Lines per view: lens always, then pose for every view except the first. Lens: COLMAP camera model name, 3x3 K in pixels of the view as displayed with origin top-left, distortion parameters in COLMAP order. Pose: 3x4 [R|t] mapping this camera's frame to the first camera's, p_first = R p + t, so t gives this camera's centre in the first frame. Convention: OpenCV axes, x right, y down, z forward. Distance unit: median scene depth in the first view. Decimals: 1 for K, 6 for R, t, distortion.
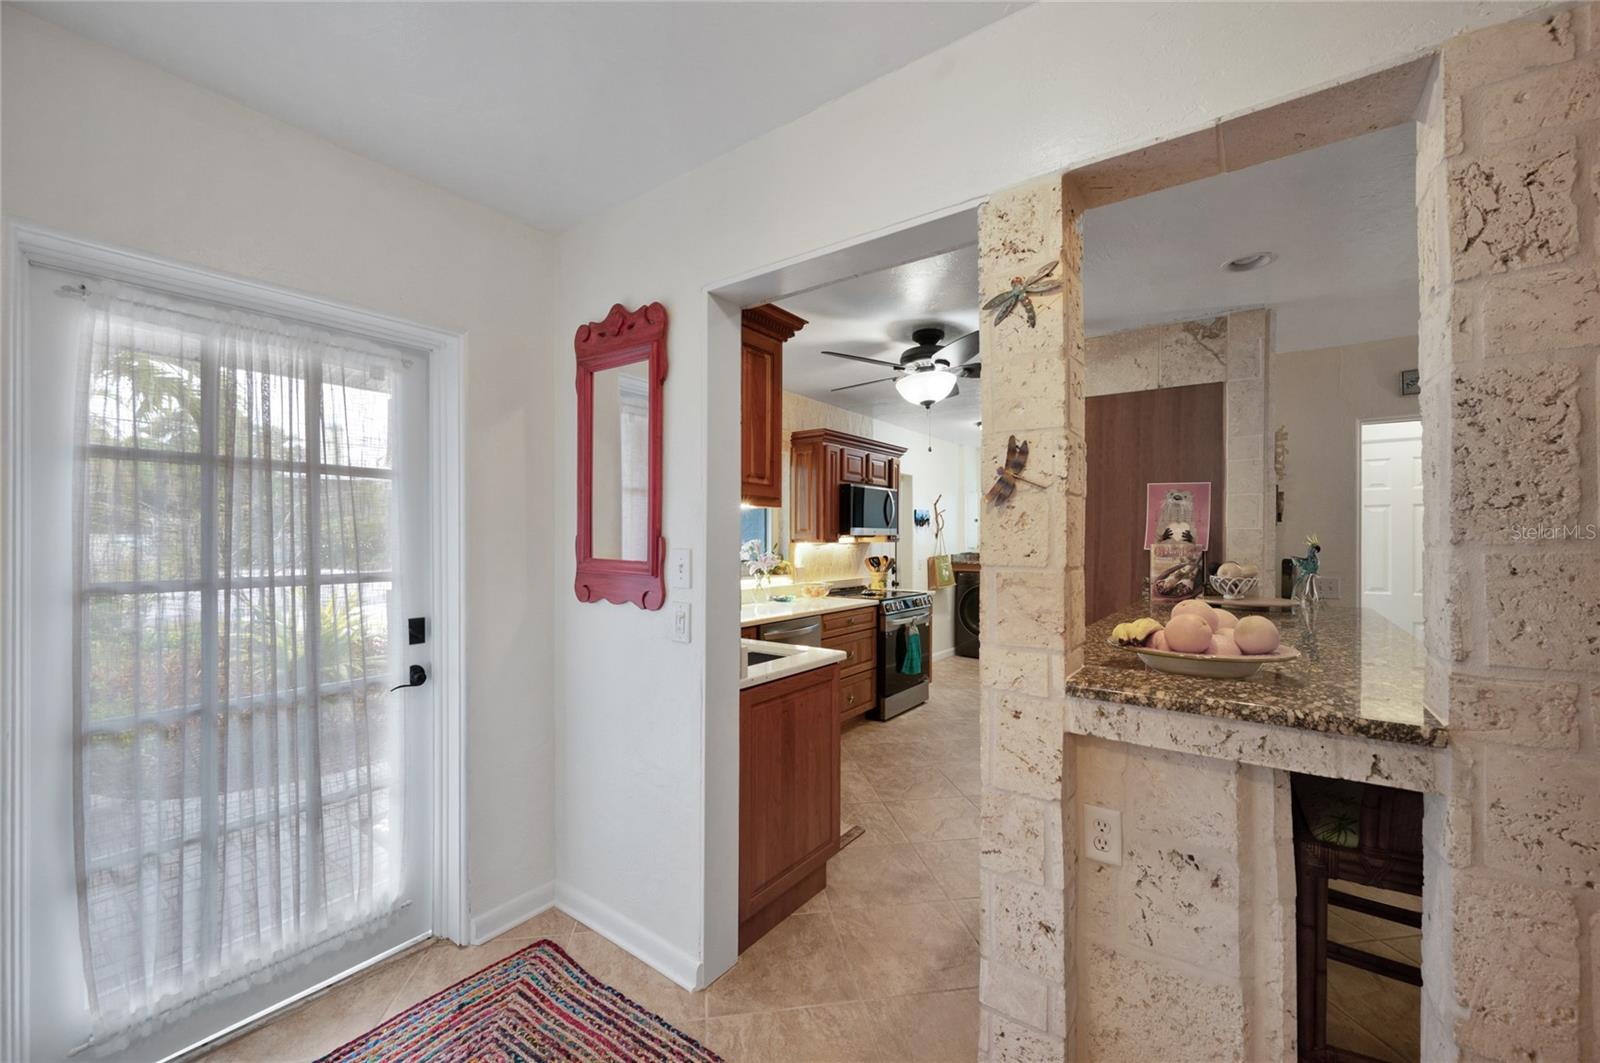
lens RADIAL K [[639.6, 0, 834.1], [0, 639.6, 539.7], [0, 0, 1]] dist [-0.000357, 0.000924]
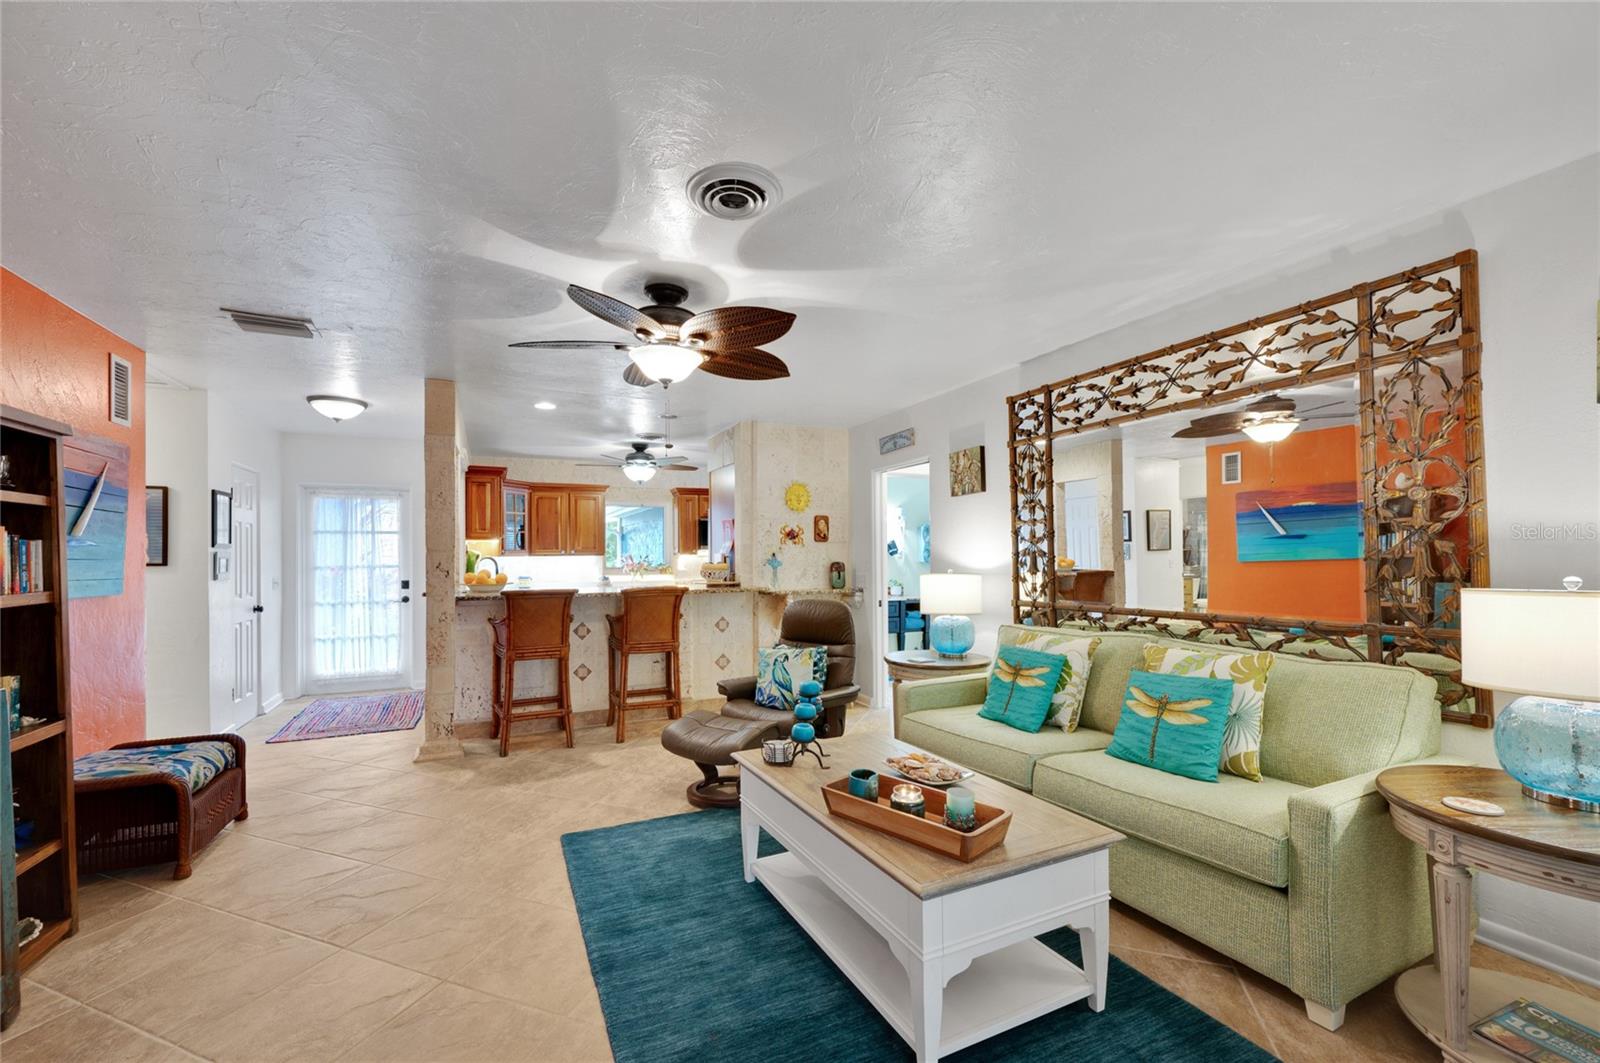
lens RADIAL K [[639.6, 0, 776.6], [0, 639.6, 552.4], [0, 0, 1]] dist [-0.000357, 0.000924]
pose [[0.866653, -0.011060, -0.498788, 1.140777], [0.008200, 0.999935, -0.007925, 0.014609], [0.498844, 0.002778, 0.866688, -0.356398]]
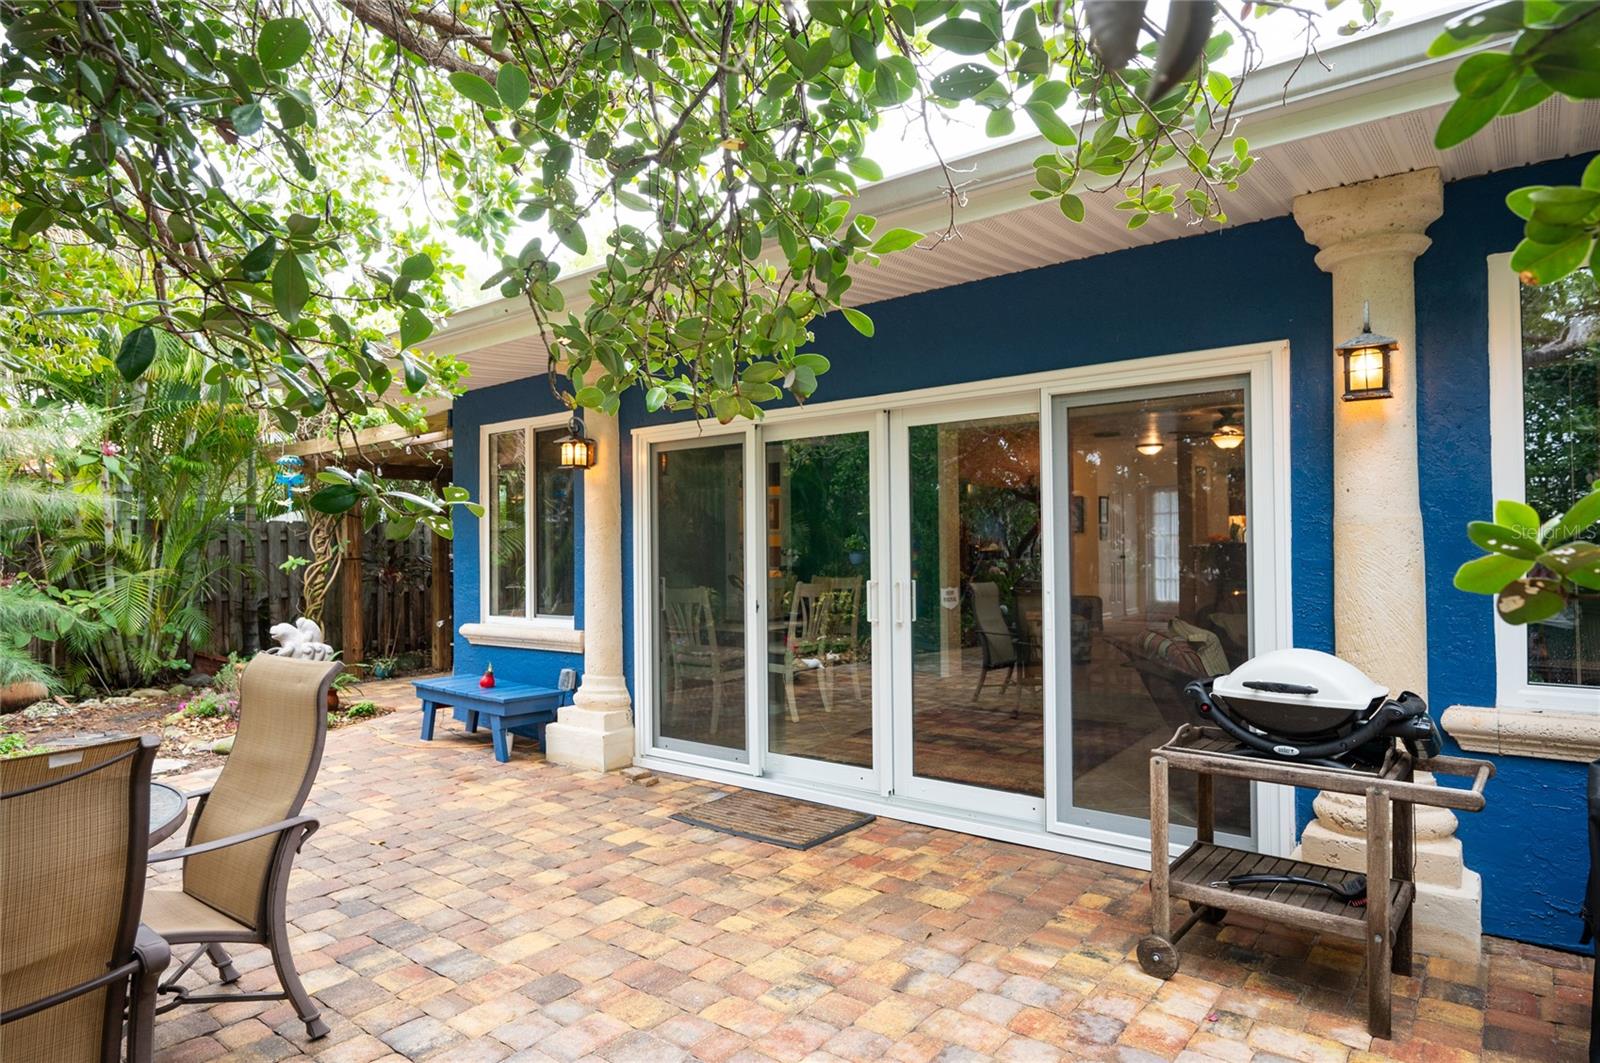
lens RADIAL K [[914.5, 0, 807.7], [0, 914.5, 547.8], [0, 0, 1]] dist [-0.001656, -0.000278]
pose [[-0.046090, -0.003883, -0.998930, 2.878684], [0.013115, 0.999904, -0.004492, 0.070936], [0.998851, -0.013308, -0.046035, -0.738628]]
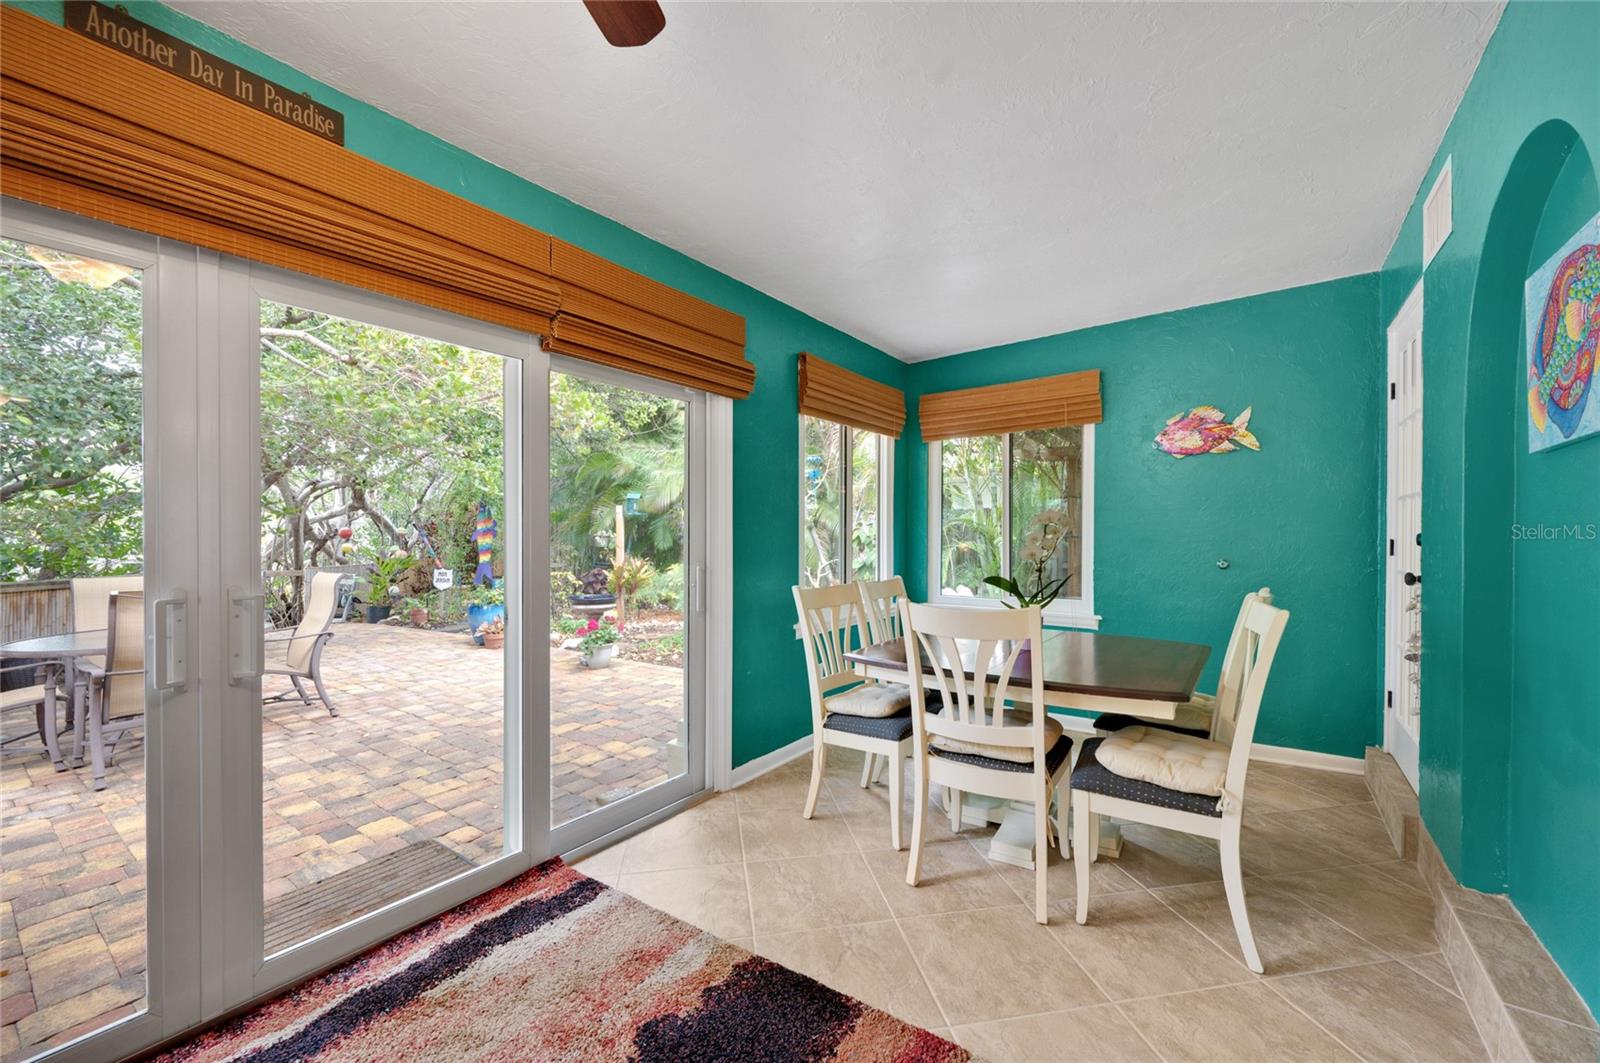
lens RADIAL K [[639.6, 0, 805.3], [0, 639.6, 530.5], [0, 0, 1]] dist [-0.000357, 0.000924]
pose [[-0.999996, 0.000745, 0.002707, 1.518133], [0.000743, 0.999999, -0.000873, 0.067129], [-0.002708, -0.000871, -0.999996, -0.333865]]
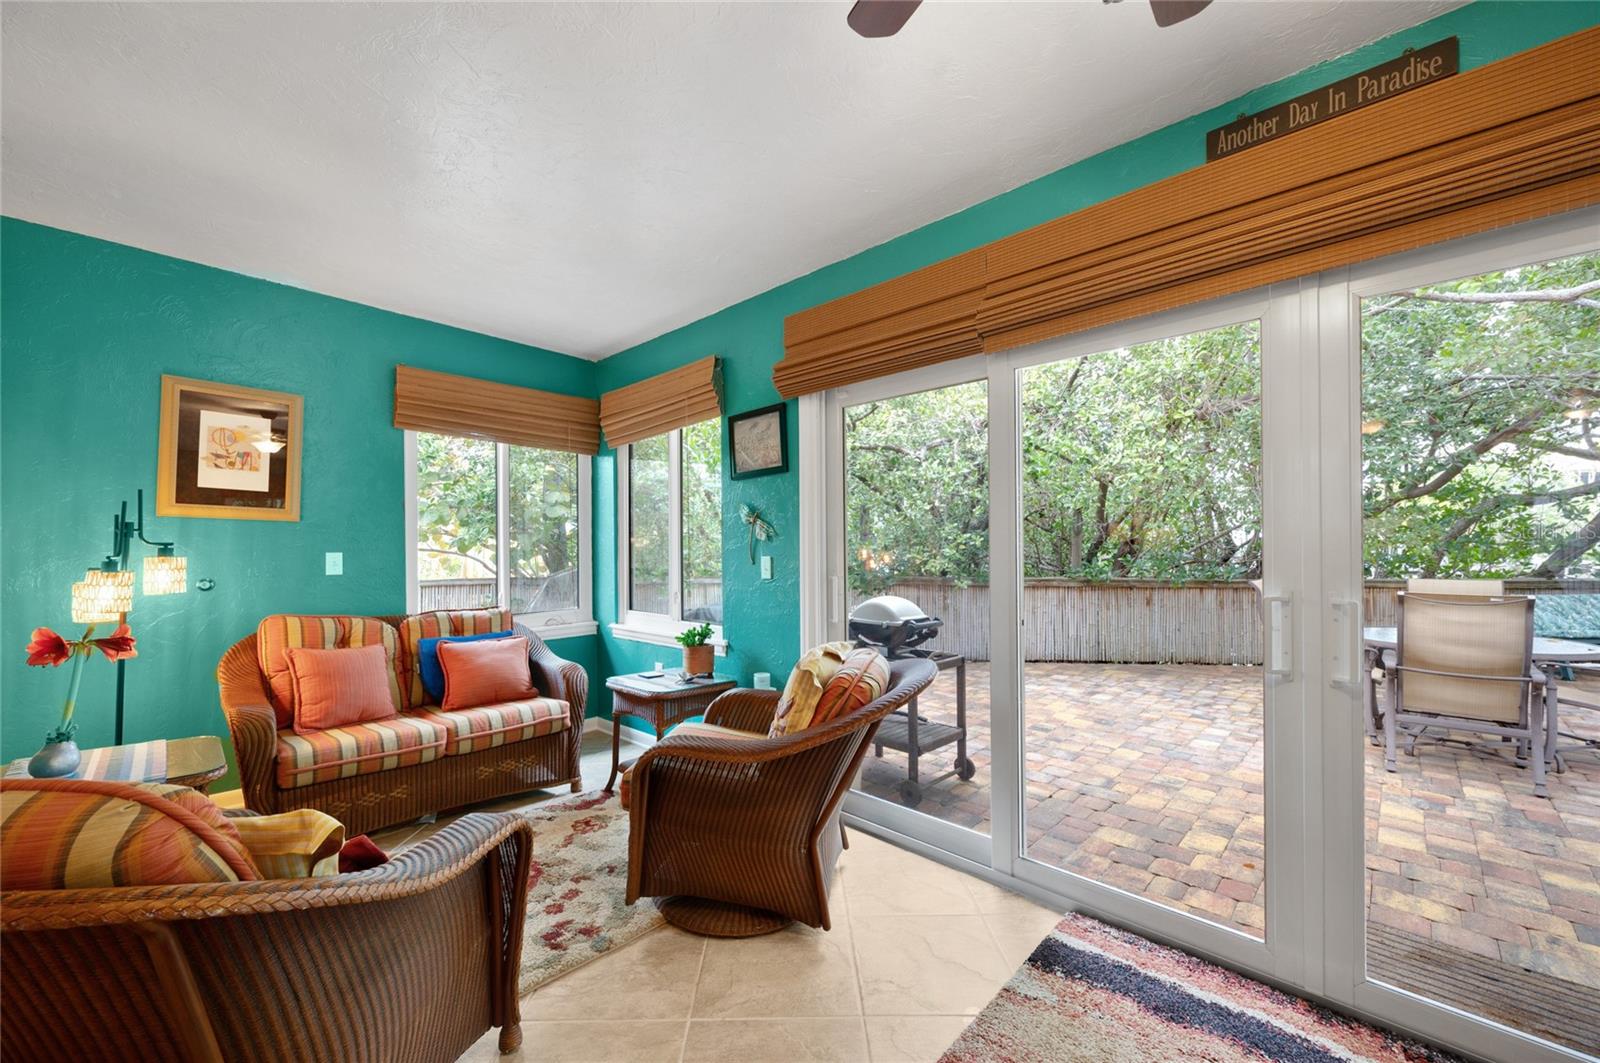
lens RADIAL K [[639.6, 0, 804.1], [0, 639.6, 534.7], [0, 0, 1]] dist [-0.000357, 0.000924]
pose [[0.132143, 0.005868, 0.991213, 1.430448], [0.006360, 0.999957, -0.006768, 0.066051], [-0.991210, 0.007199, 0.132100, -0.442049]]
